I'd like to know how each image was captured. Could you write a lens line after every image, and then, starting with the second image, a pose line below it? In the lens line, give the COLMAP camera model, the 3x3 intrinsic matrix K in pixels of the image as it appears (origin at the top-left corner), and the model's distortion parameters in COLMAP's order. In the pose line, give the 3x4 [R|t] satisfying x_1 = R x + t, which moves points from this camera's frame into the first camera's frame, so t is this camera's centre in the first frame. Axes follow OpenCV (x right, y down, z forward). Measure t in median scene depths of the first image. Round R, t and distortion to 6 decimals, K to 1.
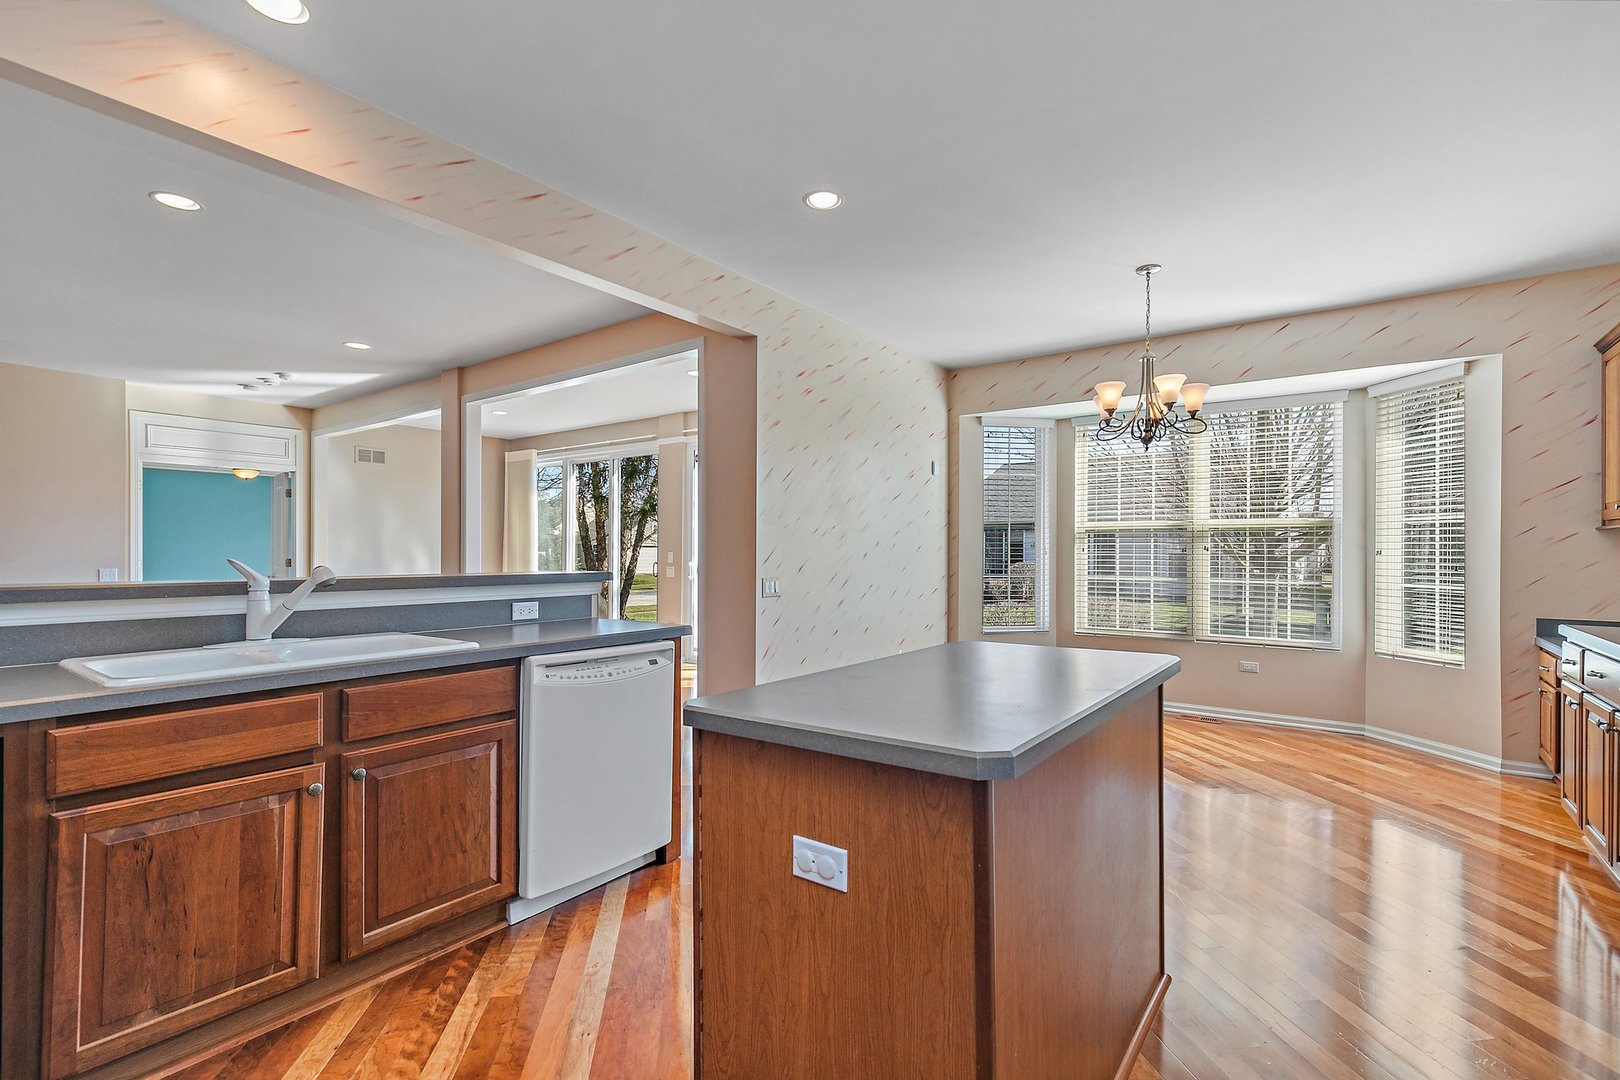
lens RADIAL K [[730.5, 0, 801.7], [0, 730.5, 551.4], [0, 0, 1]] dist [0.004203, 0.000139]
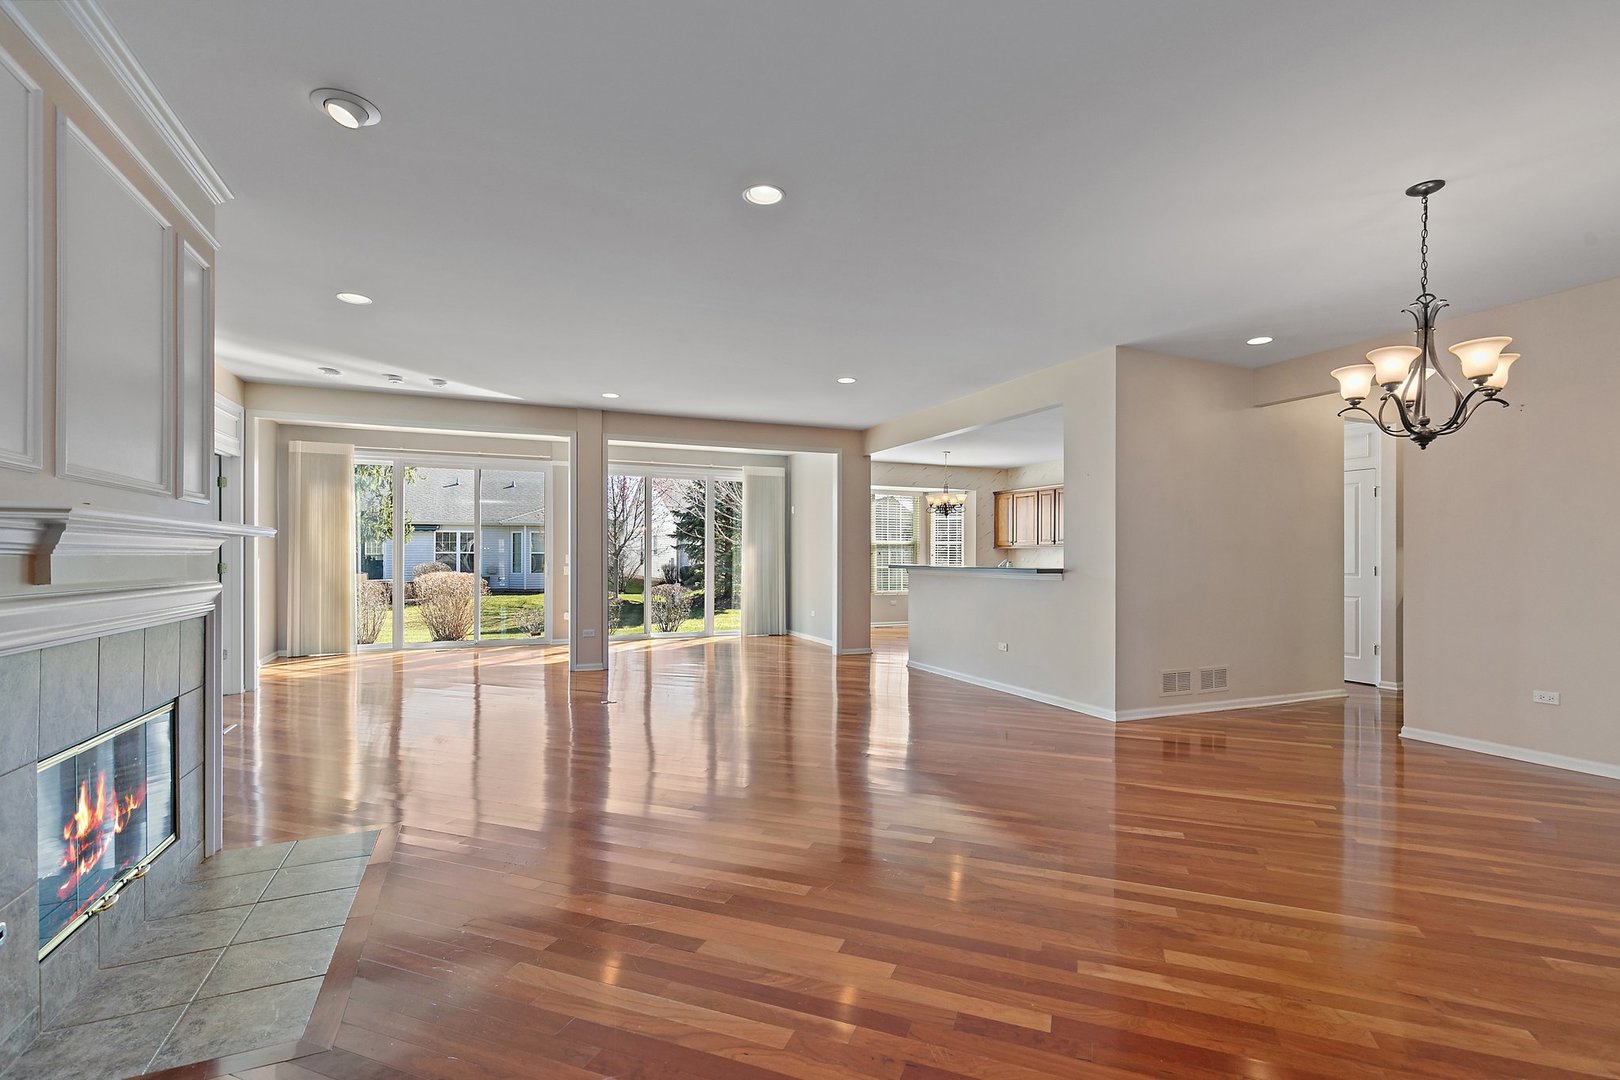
lens RADIAL K [[730.5, 0, 801.7], [0, 730.5, 551.4], [0, 0, 1]] dist [0.004203, 0.000139]
pose [[0.493713, 0.002972, 0.869620, -1.575287], [-0.003622, 0.999993, -0.001361, -0.005928], [-0.869617, -0.002478, 0.493720, 0.087642]]
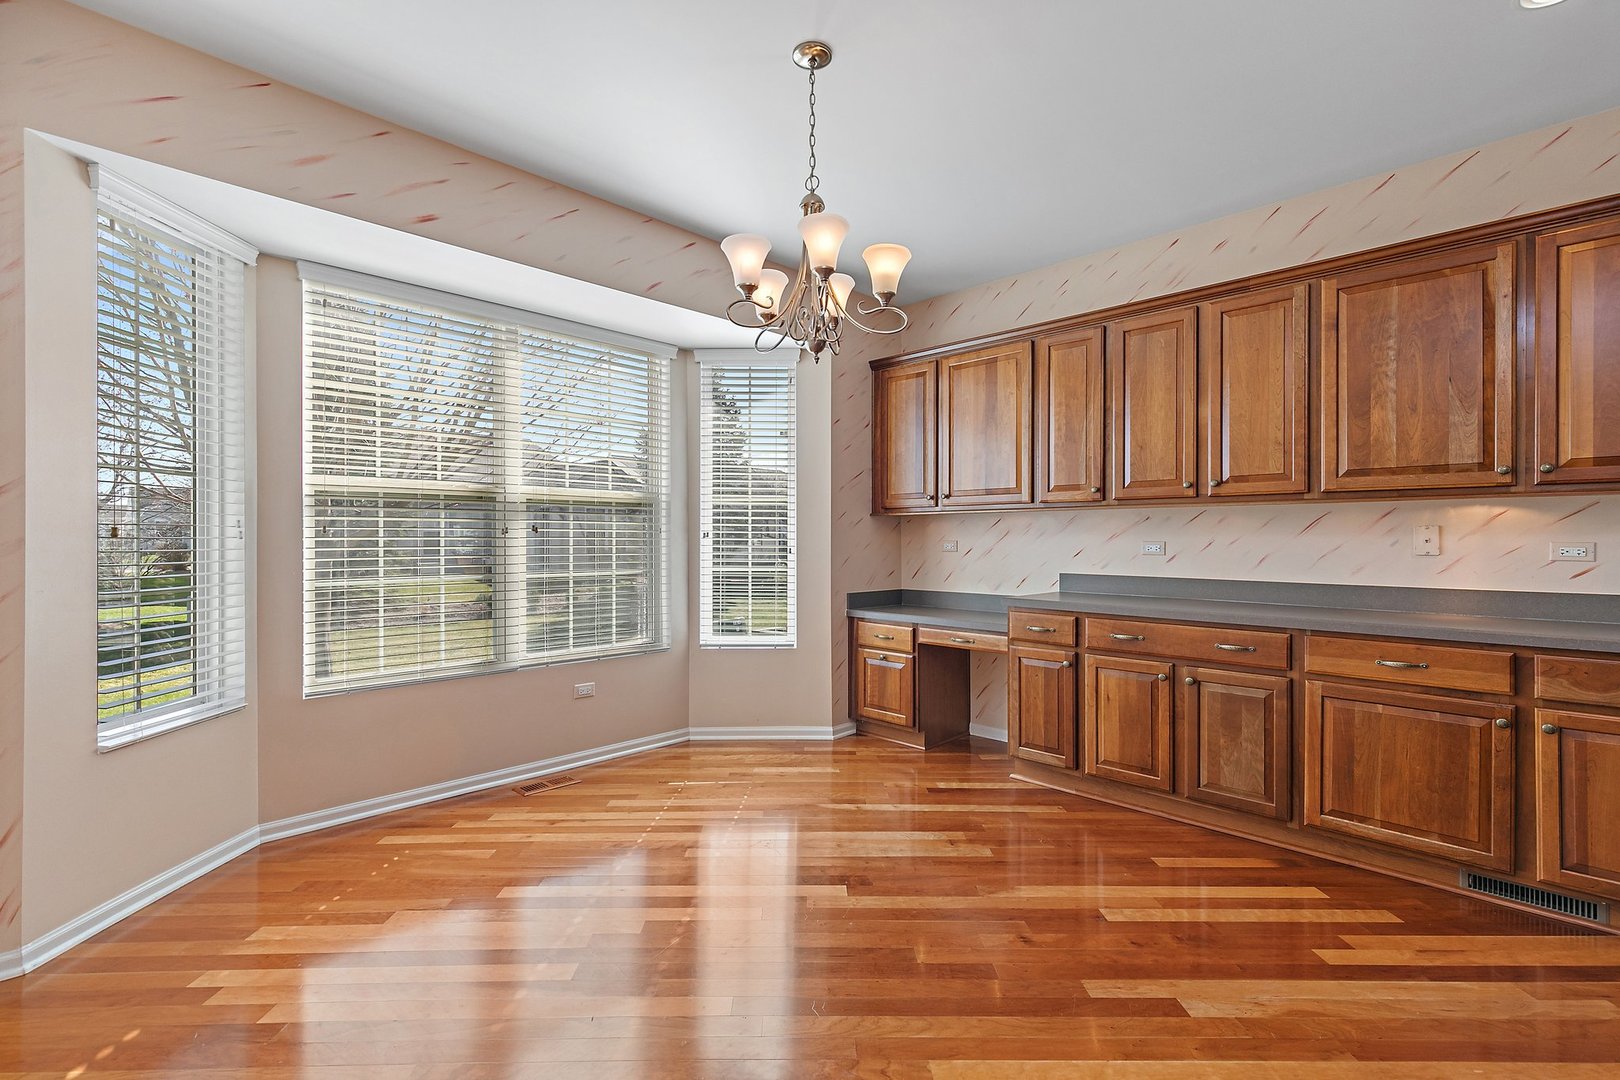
lens RADIAL K [[724.0, 0, 819.6], [0, 724.0, 536.8], [0, 0, 1]] dist [0.004467, 0.000271]
pose [[0.125563, -0.004158, 0.992077, -0.077150], [-0.001894, 0.999988, 0.004431, -0.000052], [-0.992084, -0.002435, 0.125553, 0.666554]]
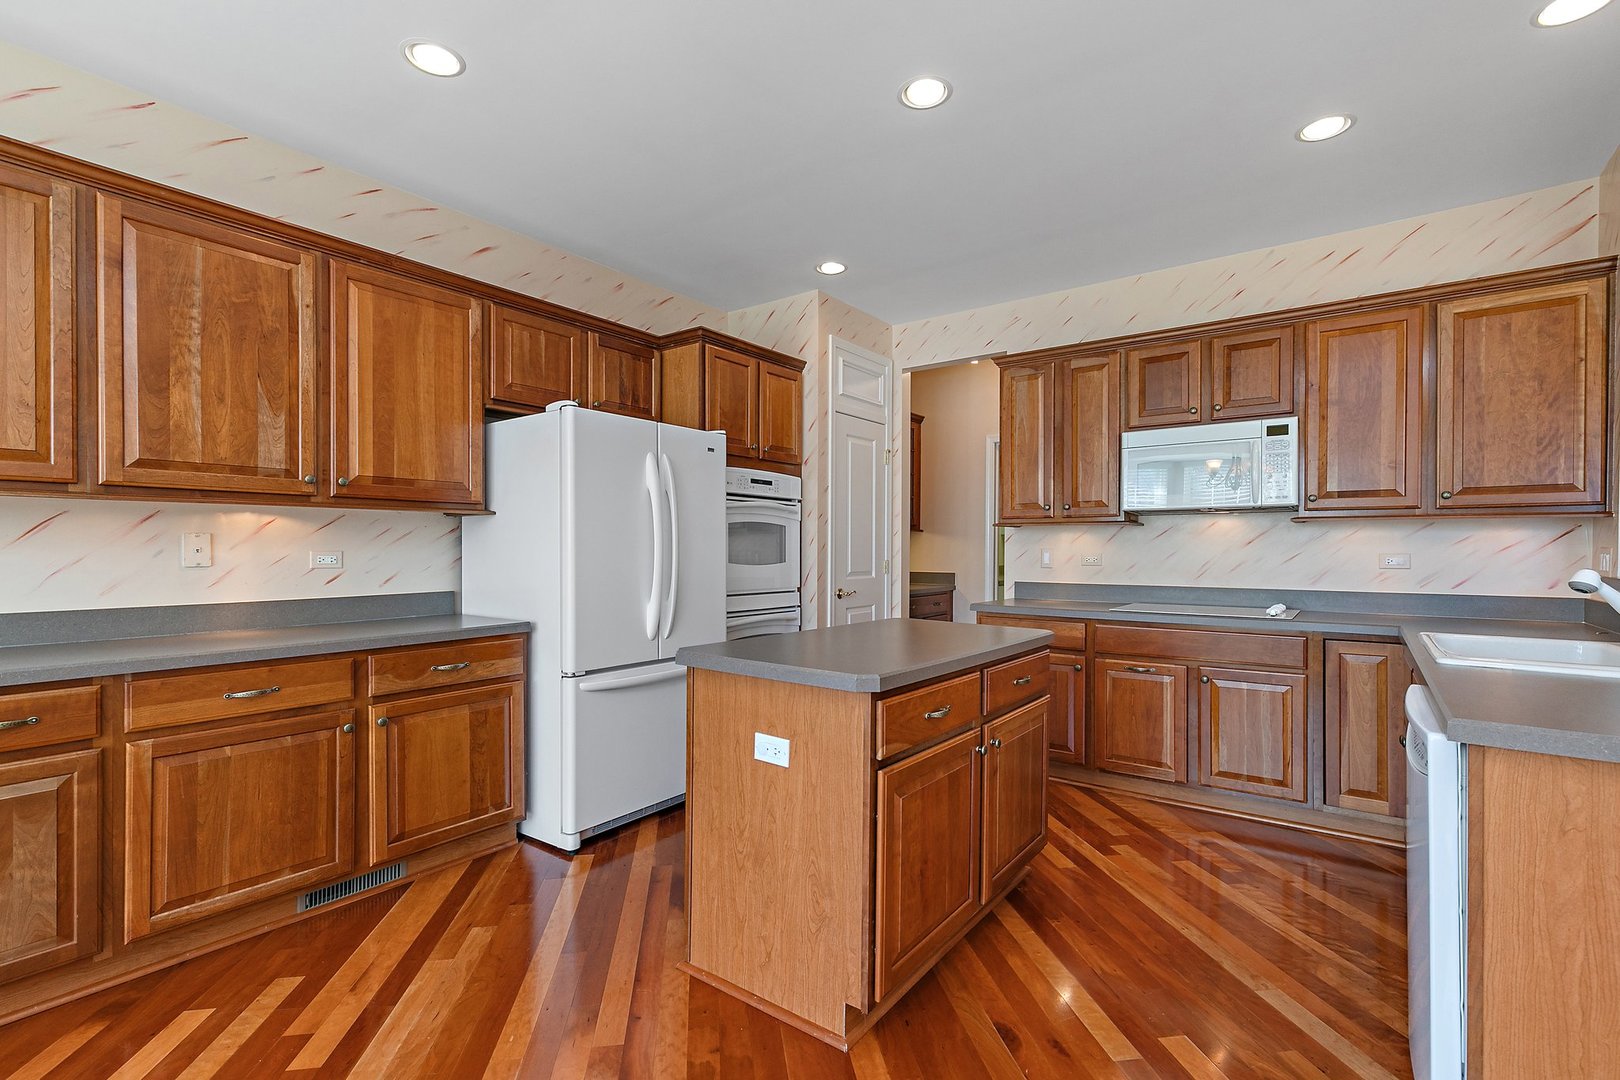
lens RADIAL K [[730.5, 0, 801.7], [0, 730.5, 551.4], [0, 0, 1]] dist [0.004203, 0.000139]
pose [[-0.999966, -0.007999, 0.002115, 0.119713], [-0.007992, 0.999962, 0.003500, 0.000357], [-0.002143, 0.003483, -0.999992, 0.759329]]
